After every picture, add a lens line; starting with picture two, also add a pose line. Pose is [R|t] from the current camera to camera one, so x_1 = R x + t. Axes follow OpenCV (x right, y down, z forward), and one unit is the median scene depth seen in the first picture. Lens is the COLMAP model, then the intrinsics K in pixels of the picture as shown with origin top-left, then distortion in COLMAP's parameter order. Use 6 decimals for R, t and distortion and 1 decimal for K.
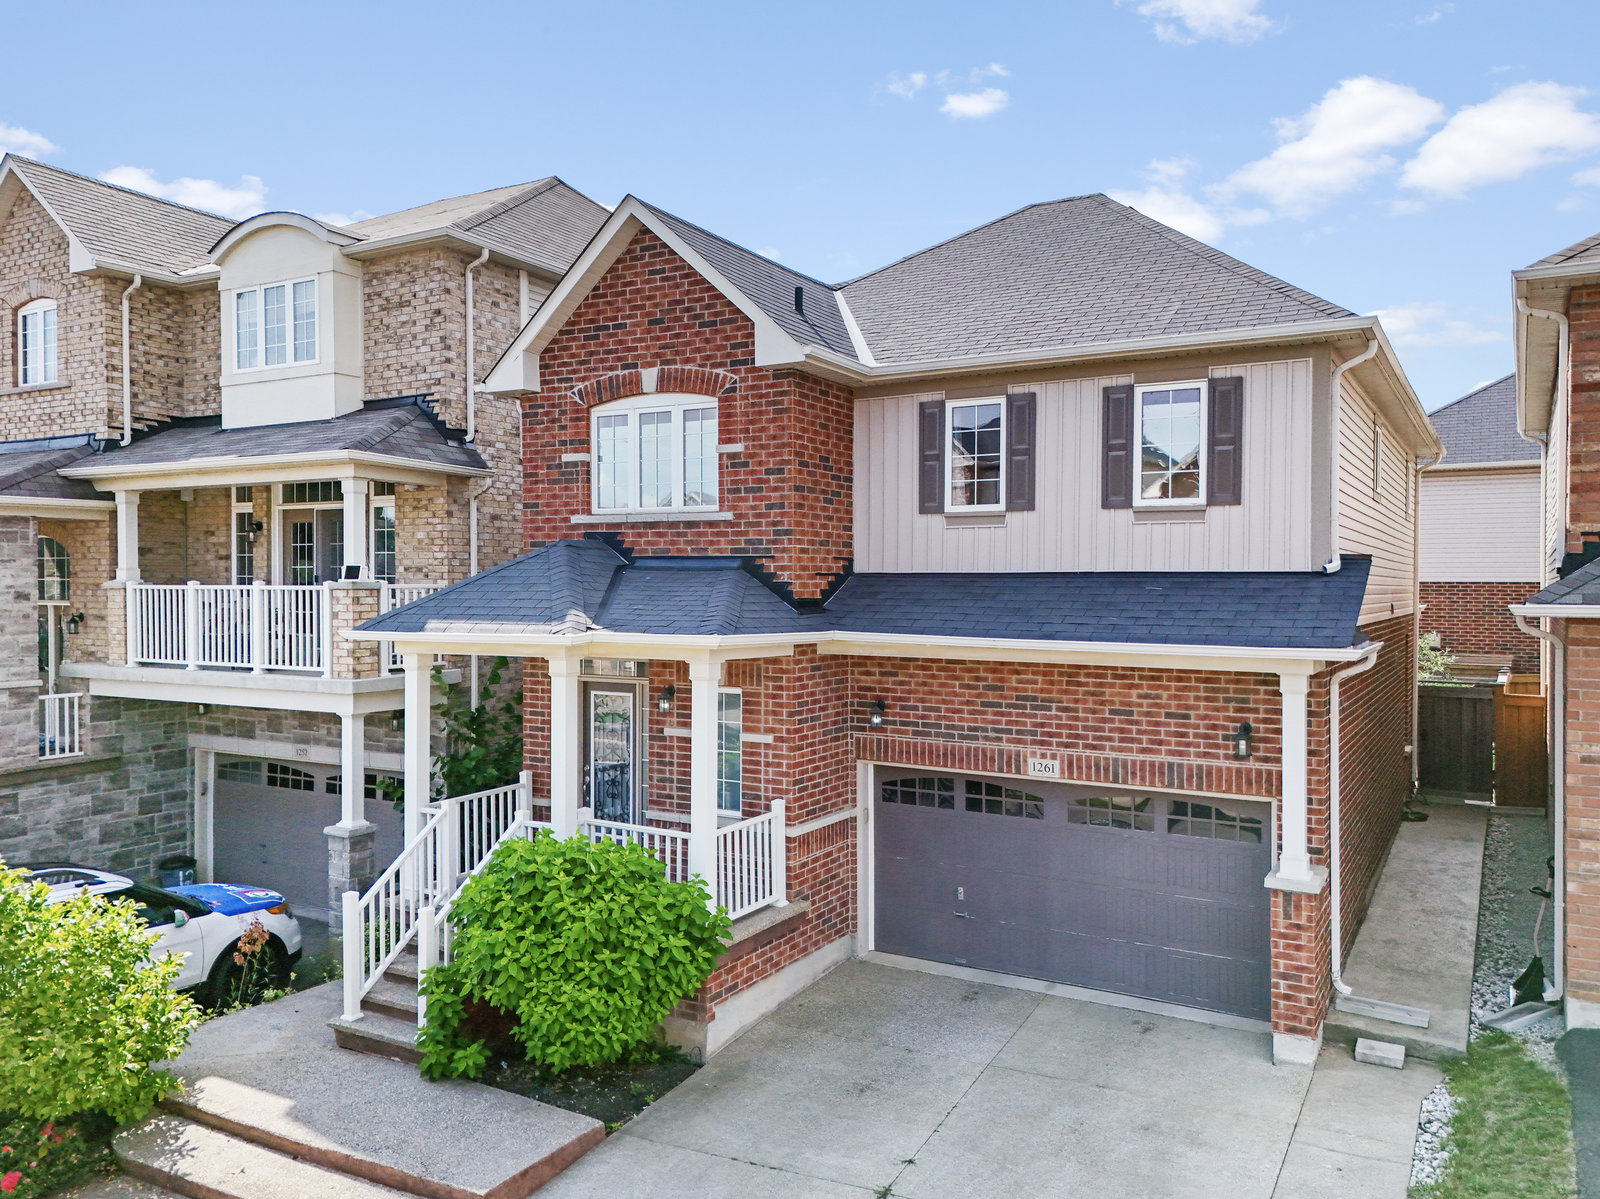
lens RADIAL K [[1202.4, 0, 800.0], [0, 1202.4, 590.7], [0, 0, 1]] dist [0.061563, -0.063162]
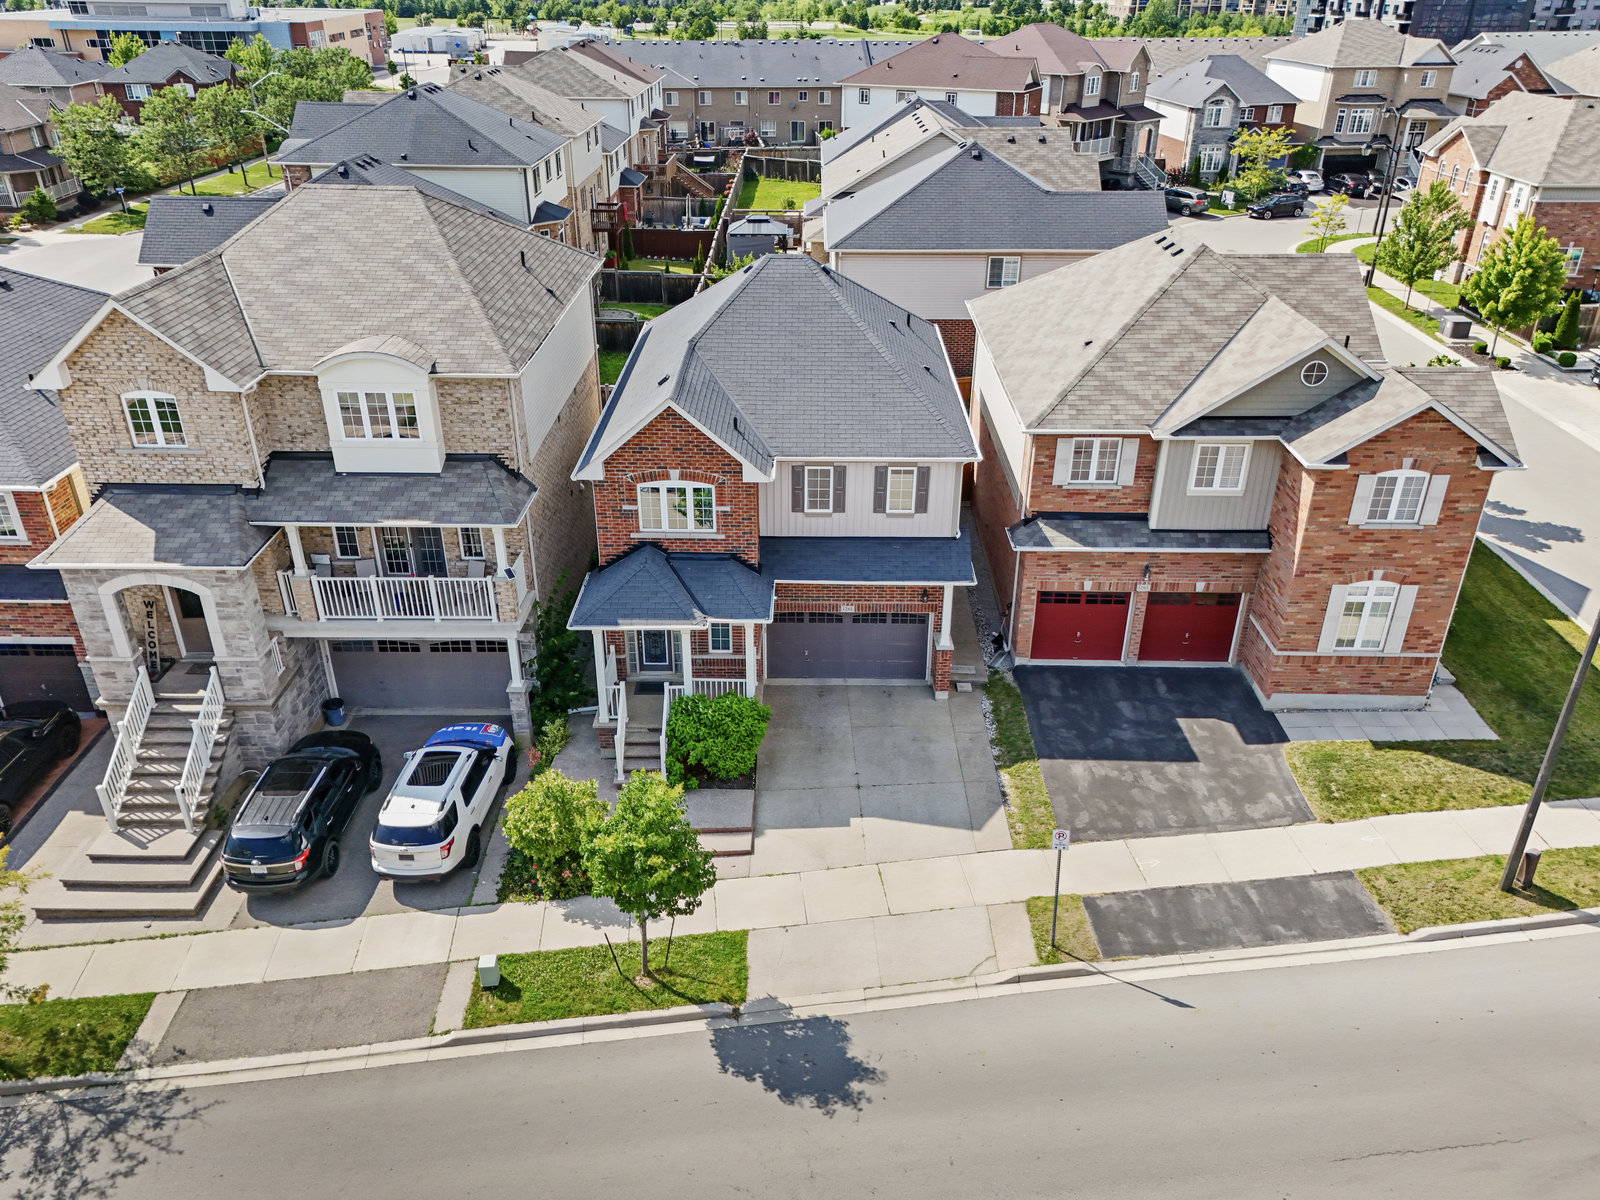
lens RADIAL K [[1202.4, 0, 800.0], [0, 1202.4, 591.2], [0, 0, 1]] dist [0.061563, -0.063162]
pose [[0.862769, -0.231020, 0.449733, -0.951068], [-0.002998, 0.887153, 0.461467, -0.989811], [-0.505590, -0.399487, 0.764715, -0.797326]]
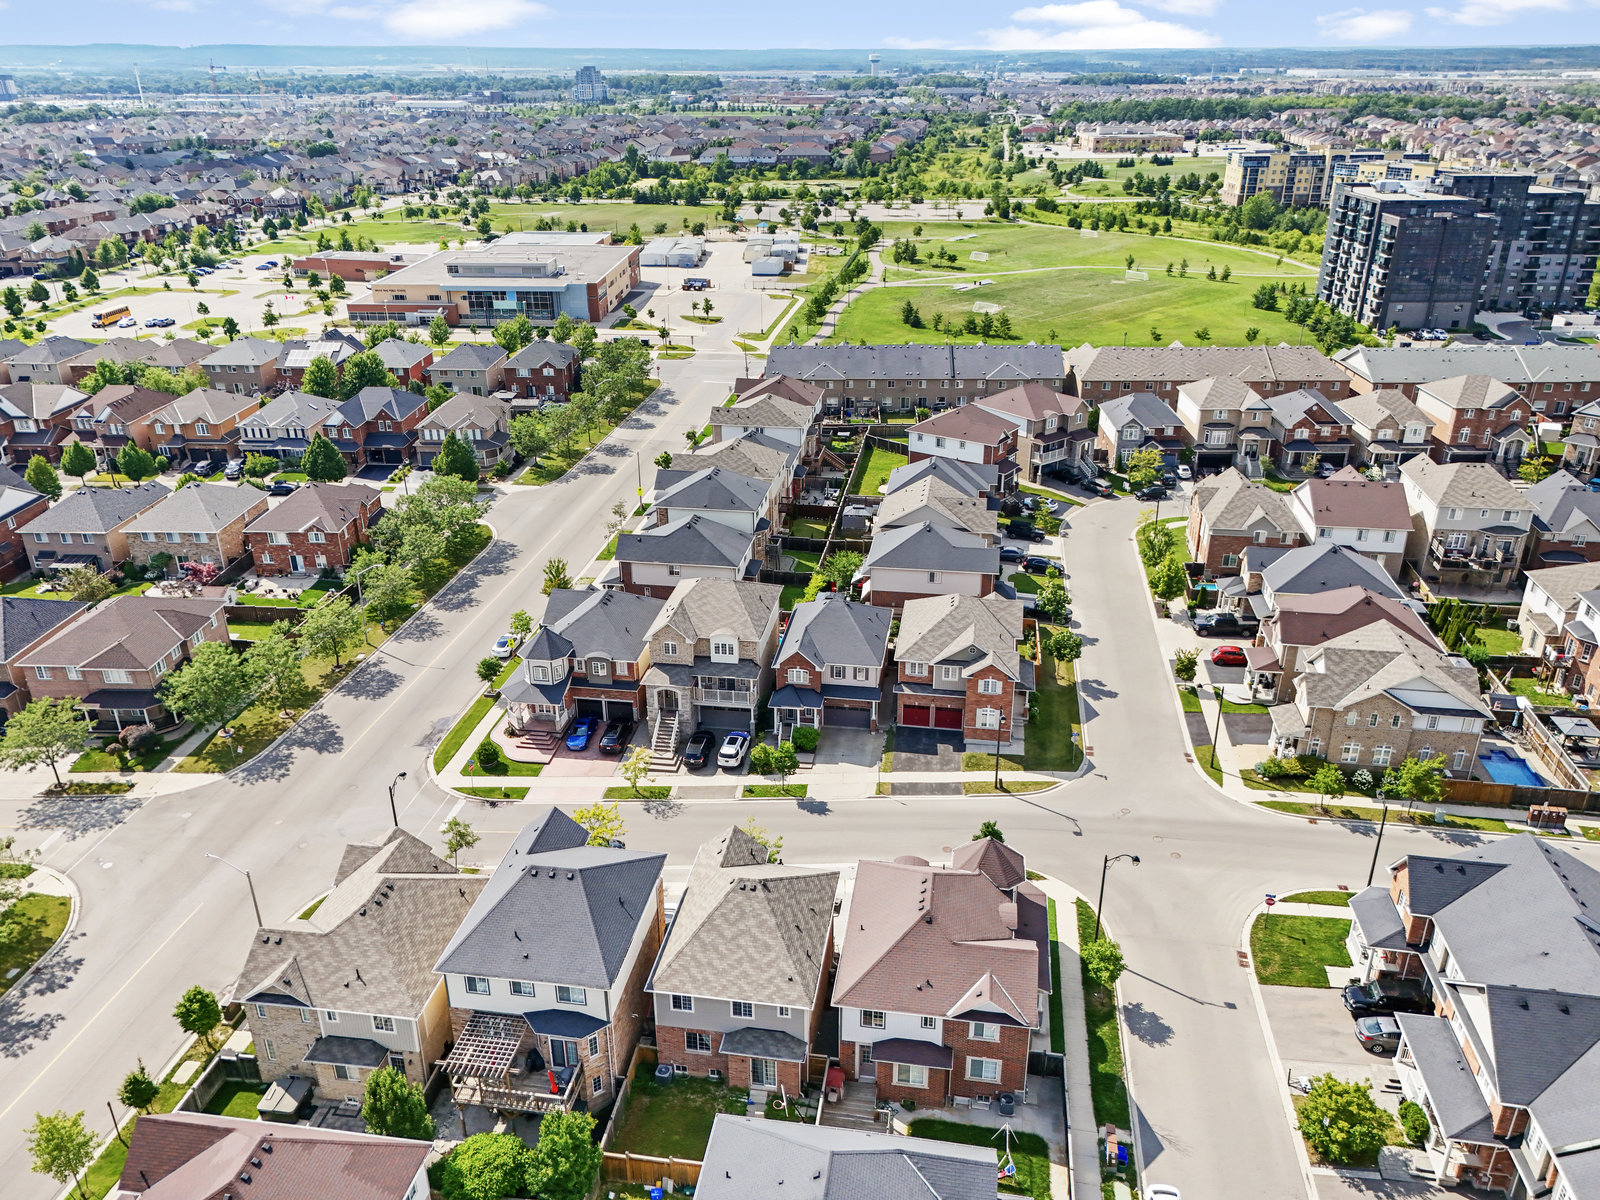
lens RADIAL K [[1202.4, 0, 800.0], [0, 1202.4, 591.2], [0, 0, 1]] dist [0.061563, -0.063162]
pose [[0.925864, -0.157909, 0.343278, -2.820269], [0.004550, 0.913083, 0.407749, -3.962034], [-0.377828, -0.375959, 0.846109, -5.630058]]
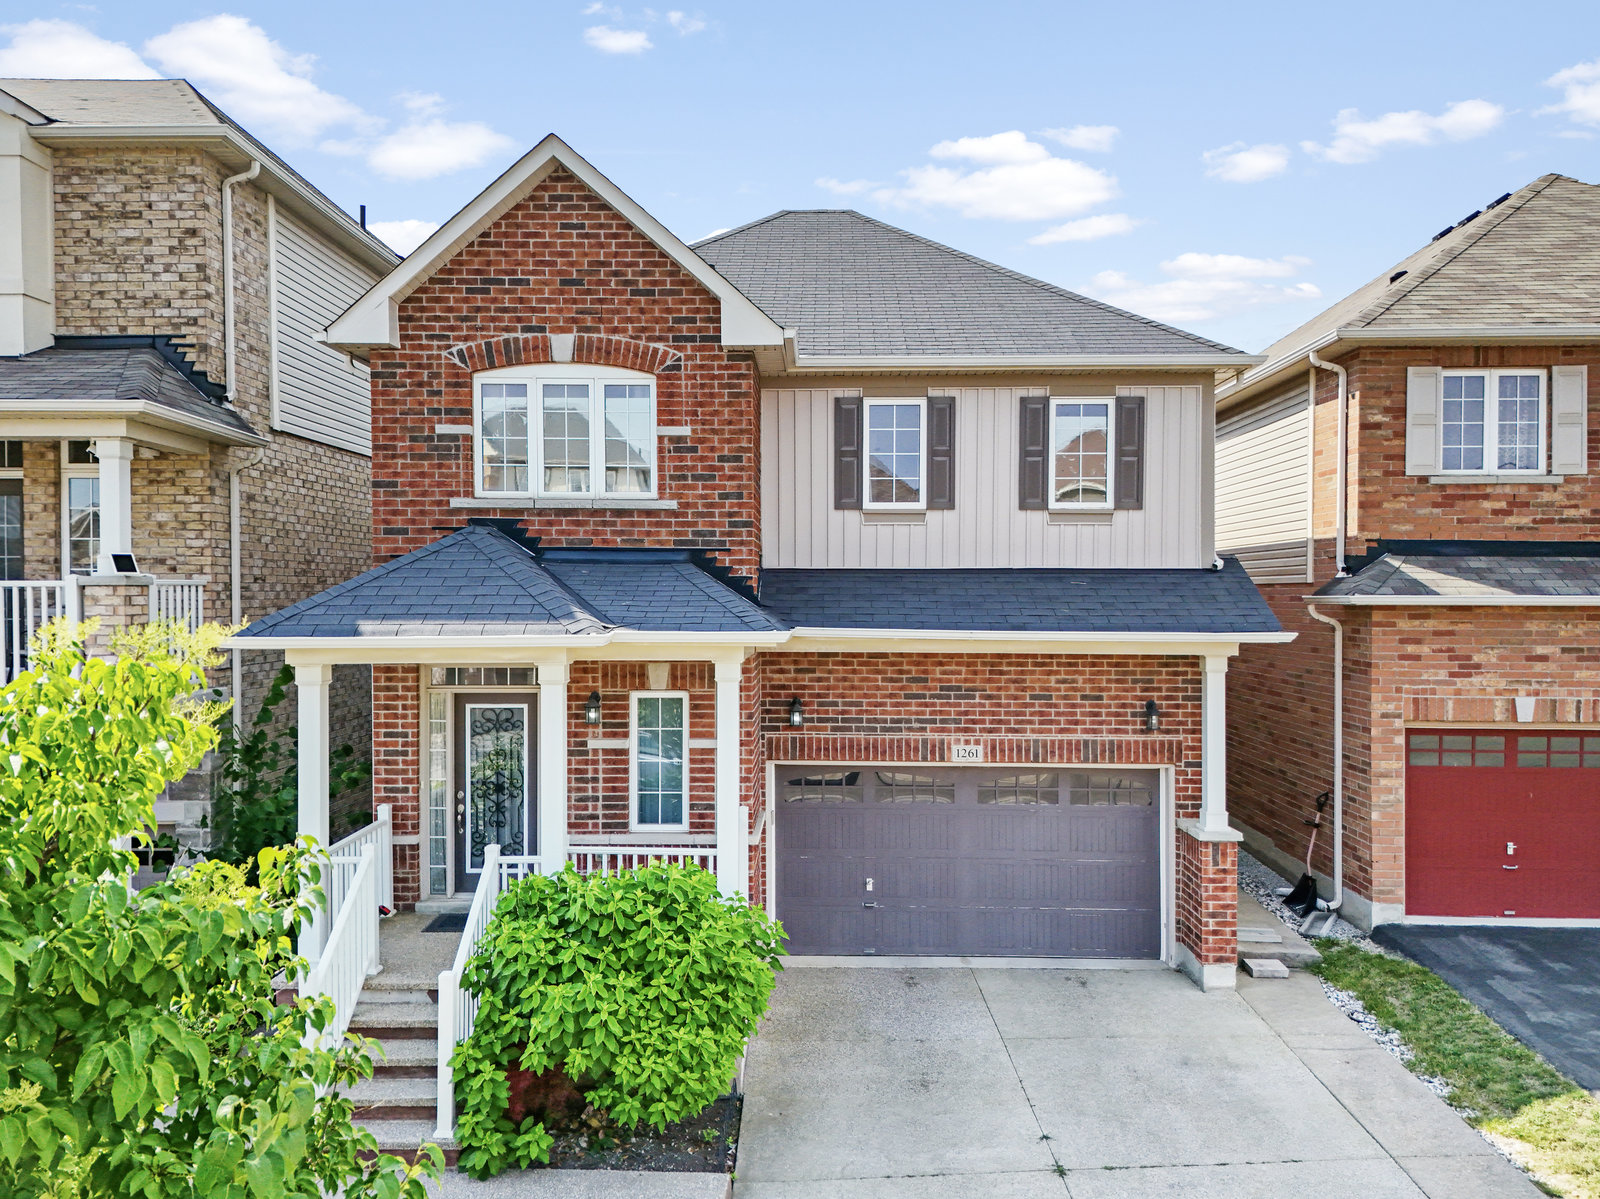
lens RADIAL K [[1206.2, 0, 800.0], [0, 1206.2, 599.5], [0, 0, 1]] dist [0.065276, -0.065474]
pose [[0.871376, -0.004781, 0.490592, -0.426922], [0.004228, 0.999989, 0.002236, 0.008815], [-0.490597, 0.000125, 0.871386, 0.146955]]
